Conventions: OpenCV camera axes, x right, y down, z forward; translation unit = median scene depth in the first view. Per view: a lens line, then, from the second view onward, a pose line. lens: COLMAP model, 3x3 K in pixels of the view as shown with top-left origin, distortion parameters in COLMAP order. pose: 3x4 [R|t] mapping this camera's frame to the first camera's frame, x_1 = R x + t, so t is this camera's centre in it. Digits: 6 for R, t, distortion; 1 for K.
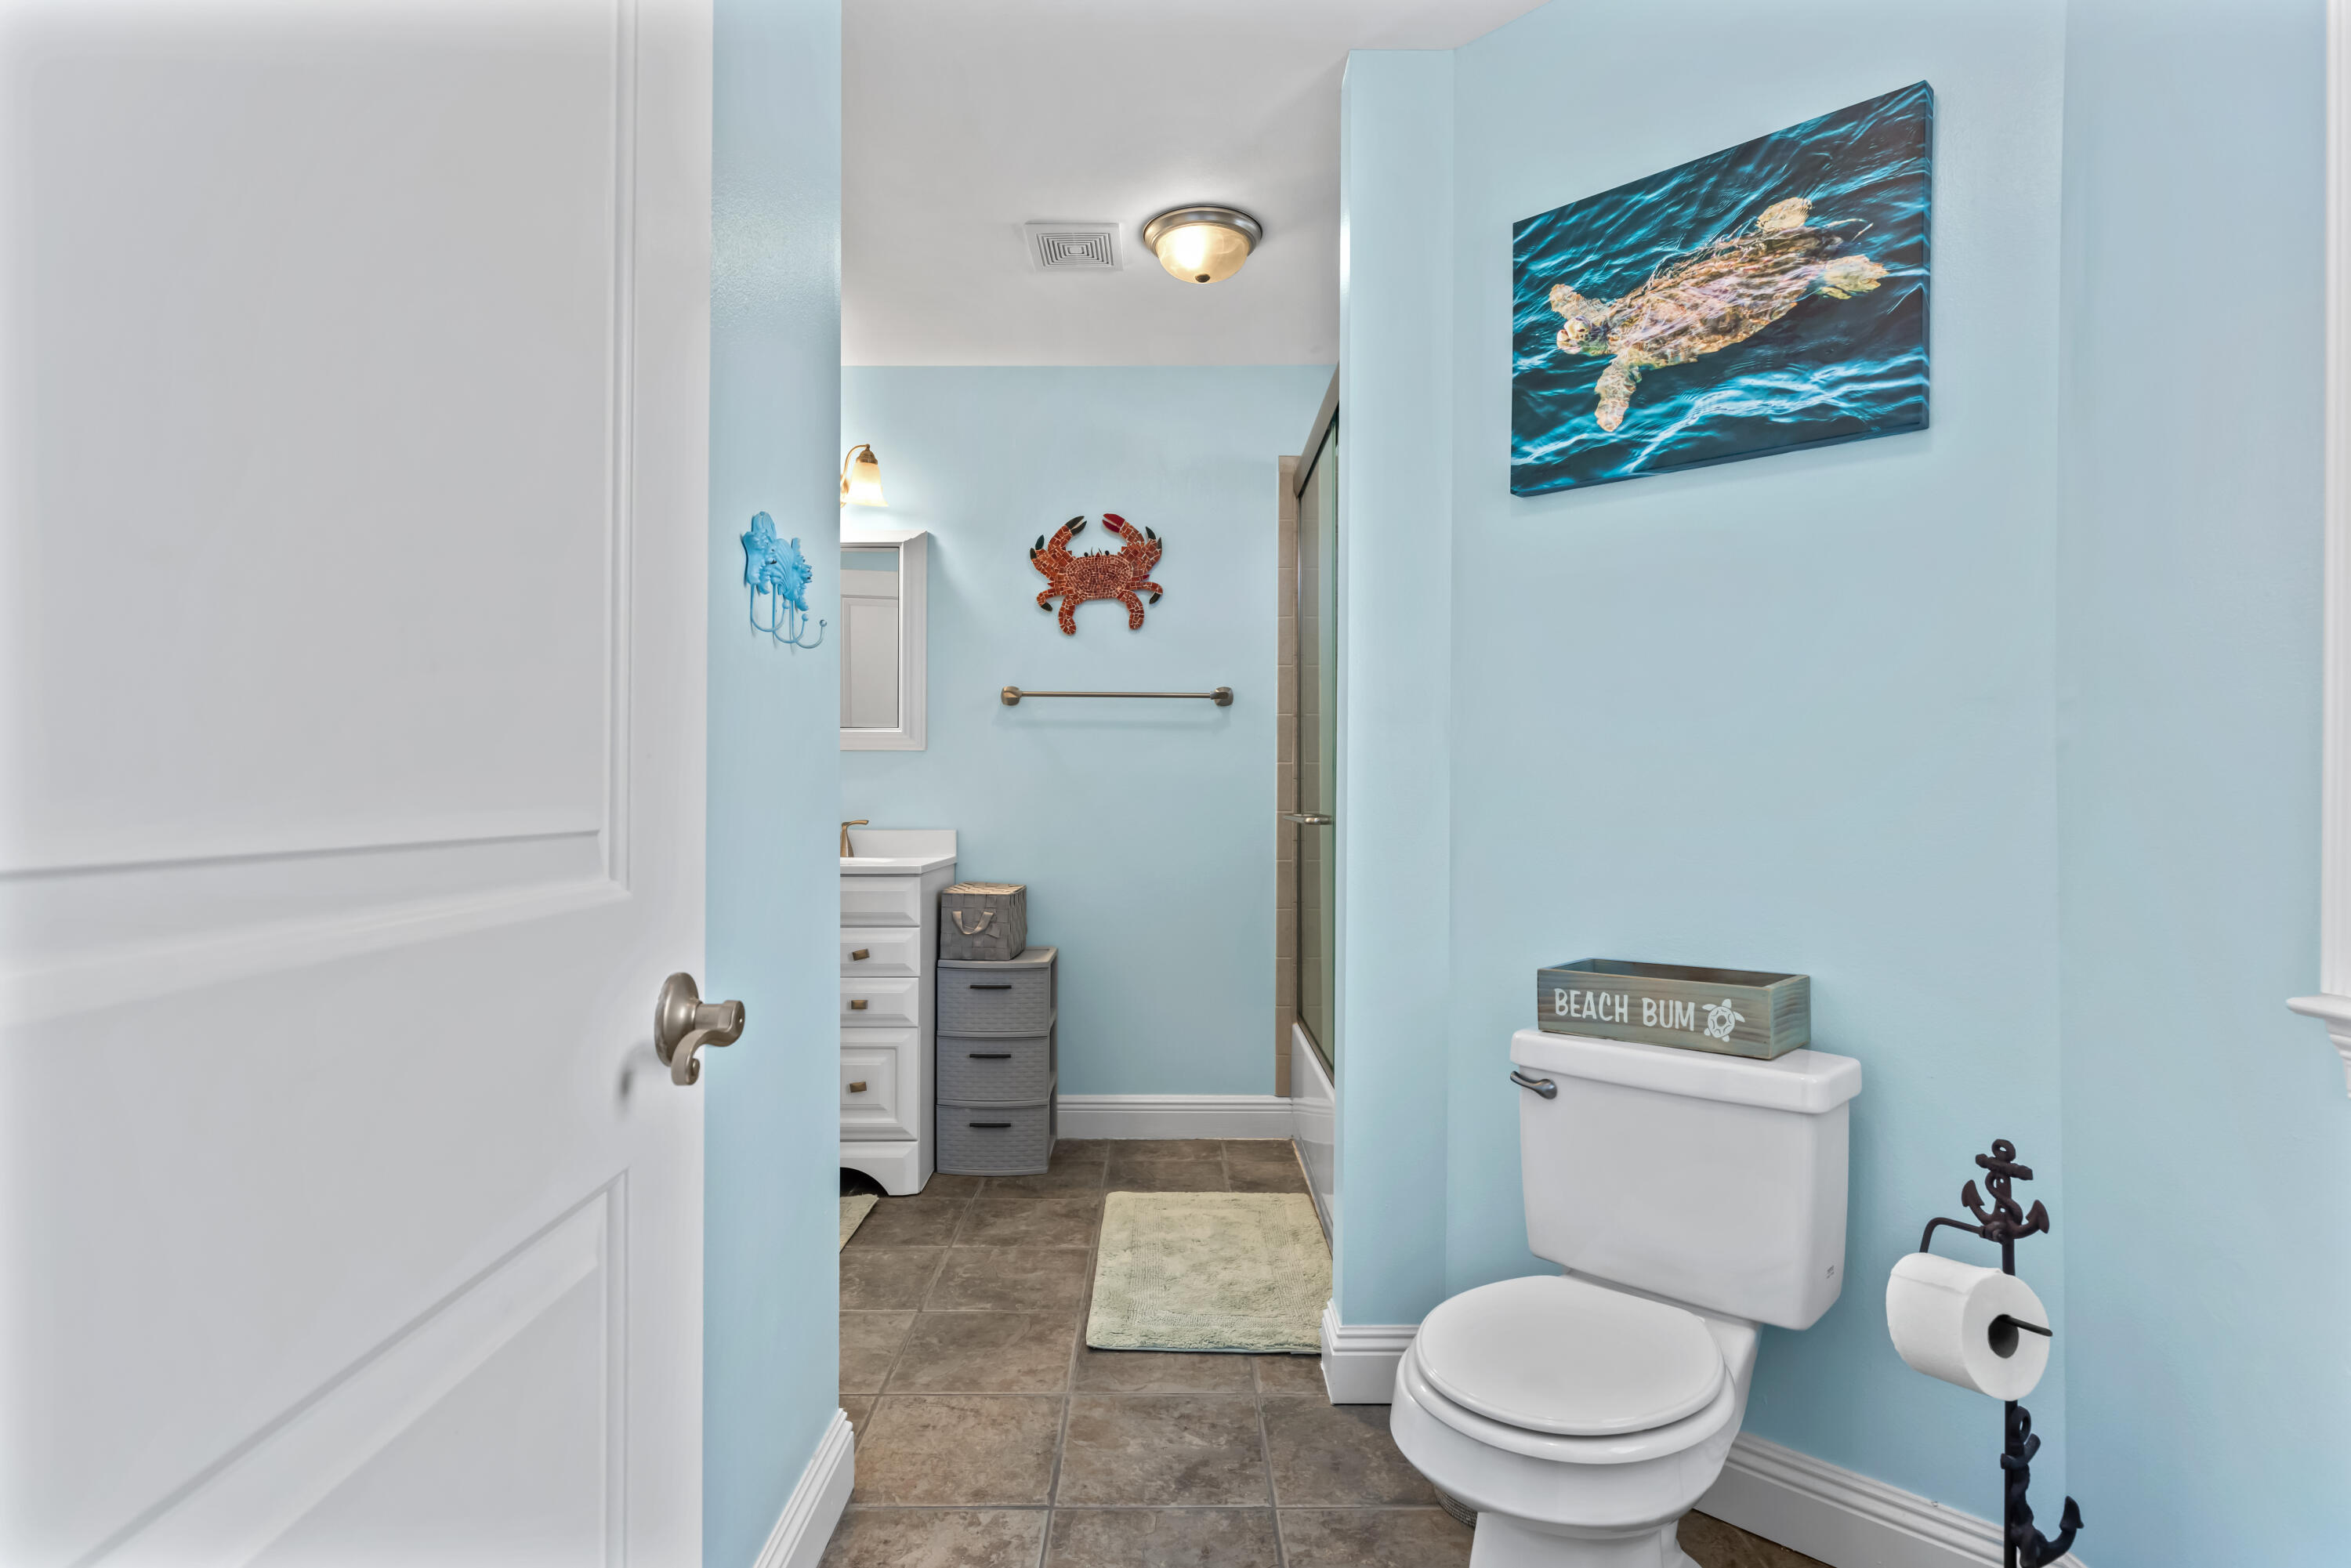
lens RADIAL K [[1196.5, 0, 1171.8], [0, 1196.5, 797.8], [0, 0, 1]] dist [0.000650, -0.000151]
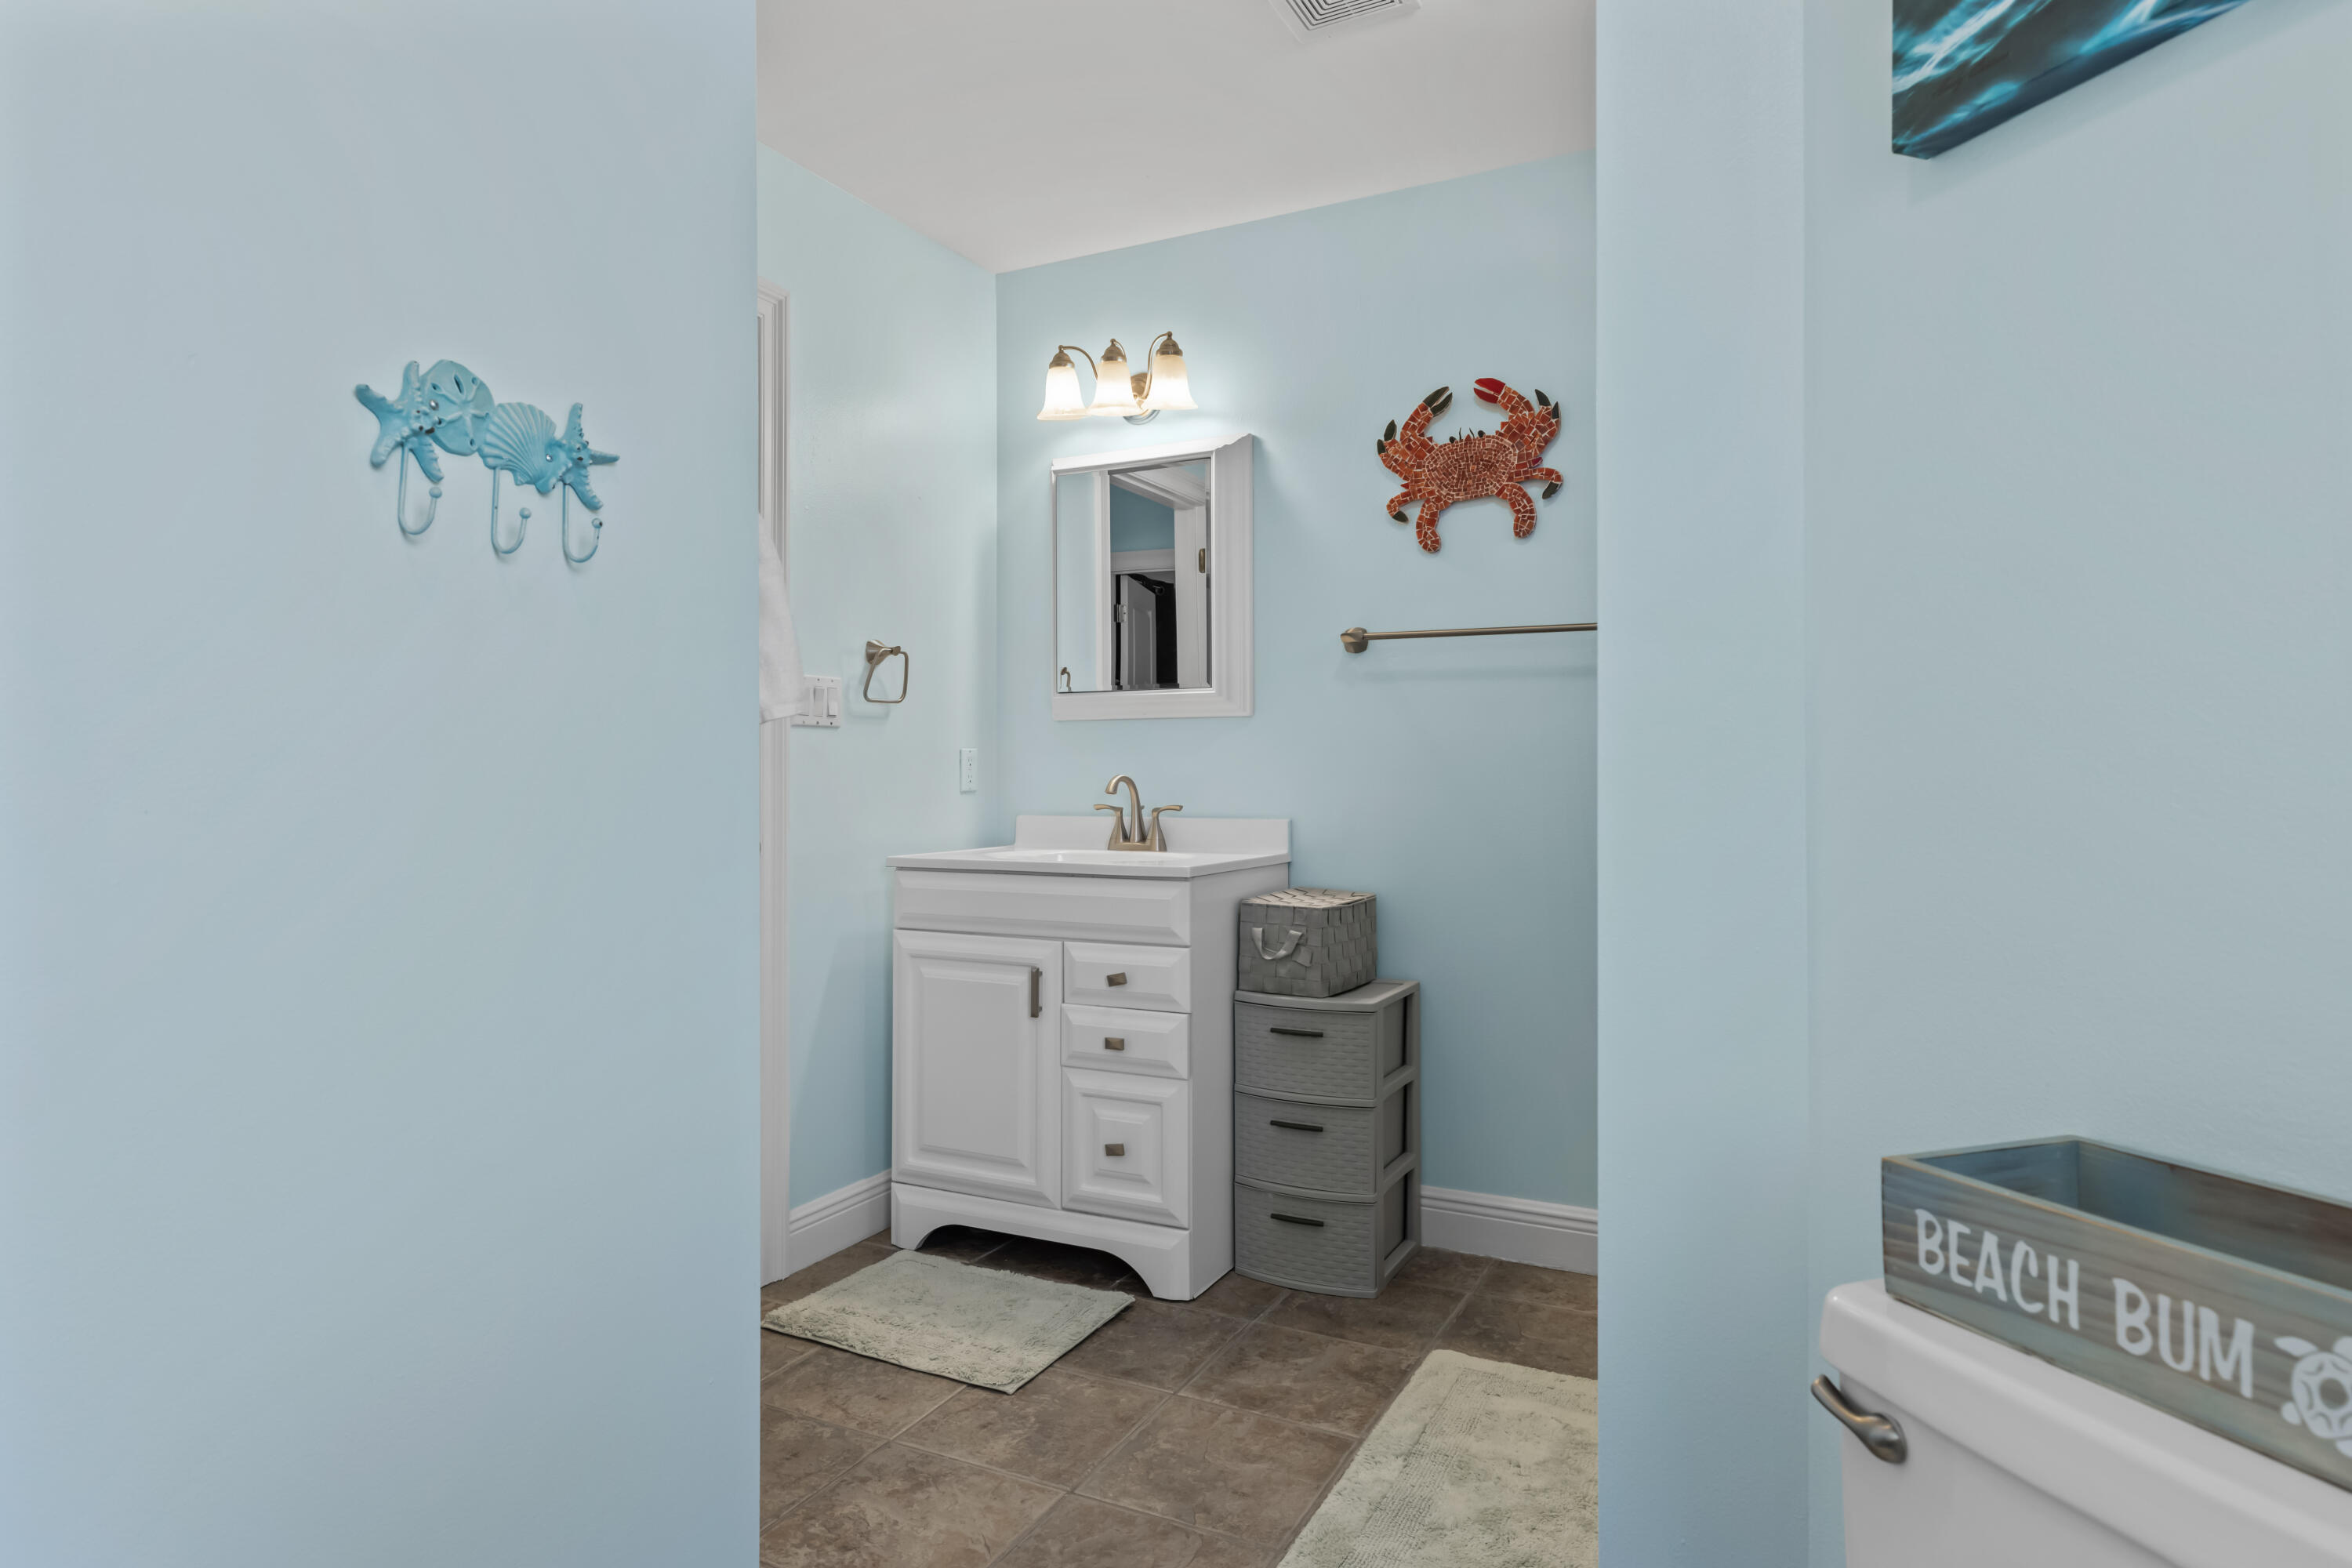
lens RADIAL K [[1341.0, 0, 1168.8], [0, 1341.0, 762.6], [0, 0, 1]] dist [0.022526, -0.003900]
pose [[0.888865, -0.007460, -0.458109, 0.171121], [0.003646, 0.999951, -0.009210, -0.001890], [0.458155, 0.006516, 0.888848, 0.237460]]
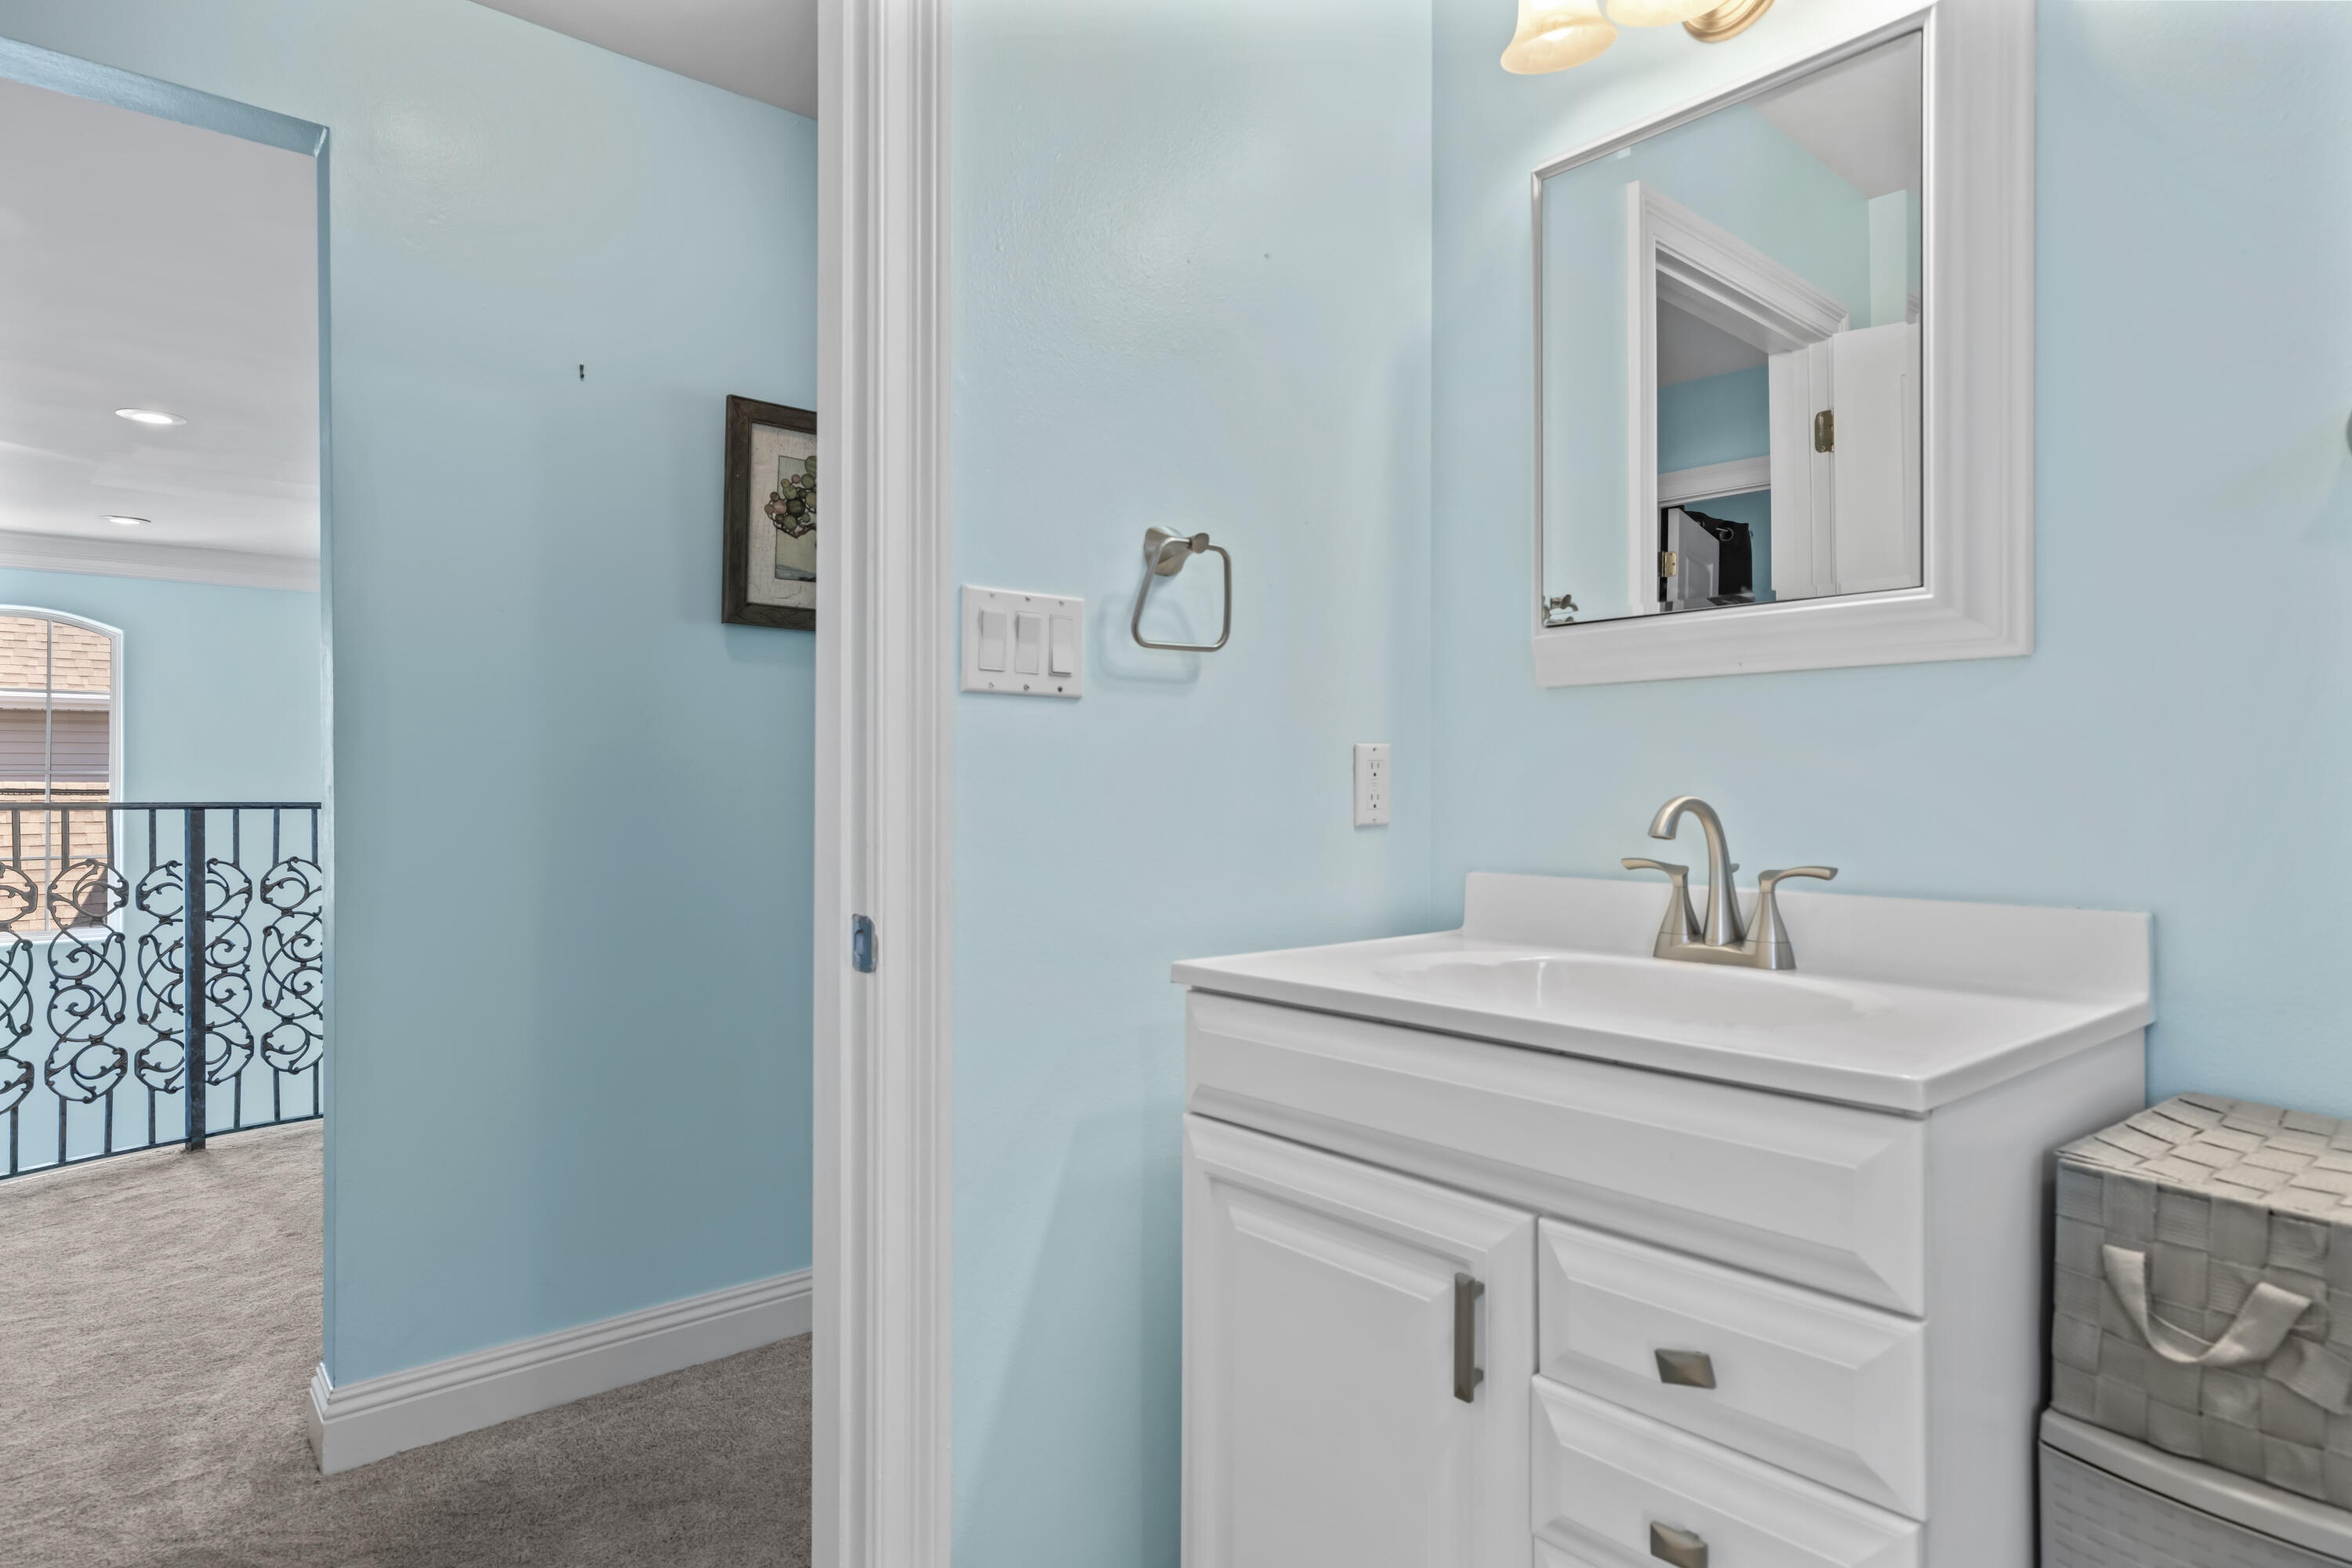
lens RADIAL K [[1341.0, 0, 1176.1], [0, 1341.0, 778.9], [0, 0, 1]] dist [0.022526, -0.003900]
pose [[0.654220, -0.005082, -0.756288, -0.098062], [-0.001004, 0.999971, -0.007588, -0.004549], [0.756304, 0.005724, 0.654195, 0.700969]]
